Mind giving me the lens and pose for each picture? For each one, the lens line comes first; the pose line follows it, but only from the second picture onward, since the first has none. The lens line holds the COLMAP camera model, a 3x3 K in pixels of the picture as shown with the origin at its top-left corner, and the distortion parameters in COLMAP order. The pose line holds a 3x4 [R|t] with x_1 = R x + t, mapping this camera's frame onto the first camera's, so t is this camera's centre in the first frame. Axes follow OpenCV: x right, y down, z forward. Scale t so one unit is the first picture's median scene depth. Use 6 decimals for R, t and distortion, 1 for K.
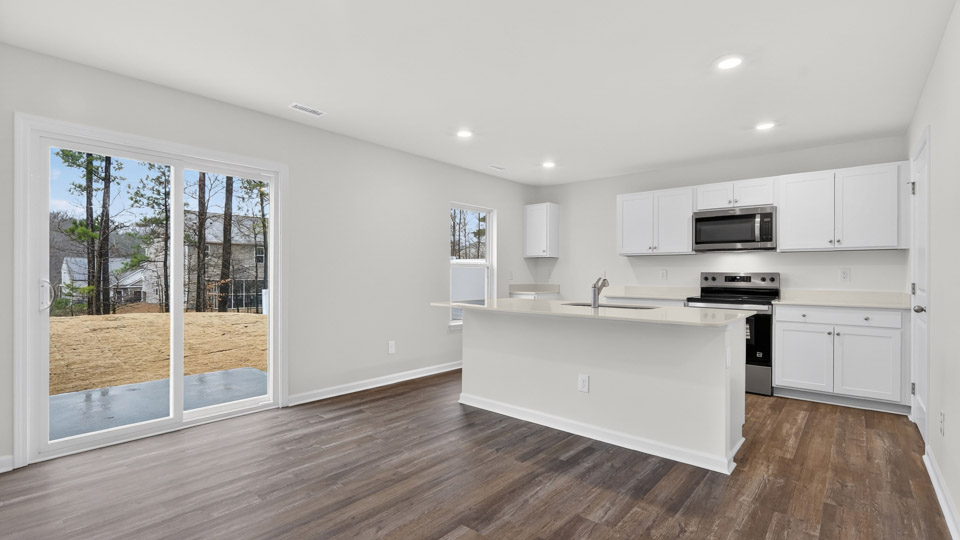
lens RADIAL K [[441.6, 0, 470.8], [0, 441.6, 273.8], [0, 0, 1]] dist [0.000802, 0.000846]
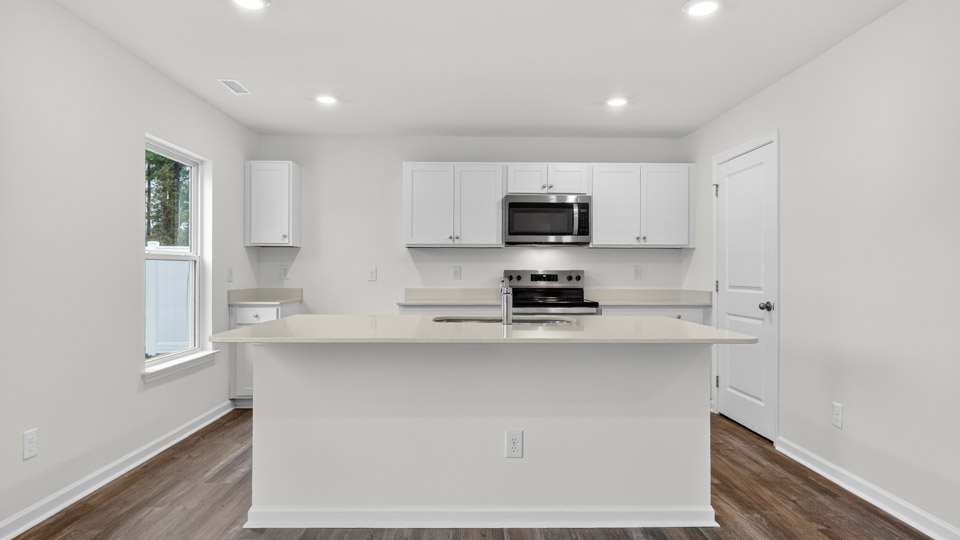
lens RADIAL K [[557.4, 0, 480.0], [0, 557.4, 274.6], [0, 0, 1]] dist [-0.004356, 0.002467]
pose [[0.739582, -0.006905, 0.673031, -0.214176], [0.000687, 0.999955, 0.009505, -0.004820], [-0.673066, -0.006567, 0.739553, 0.289638]]
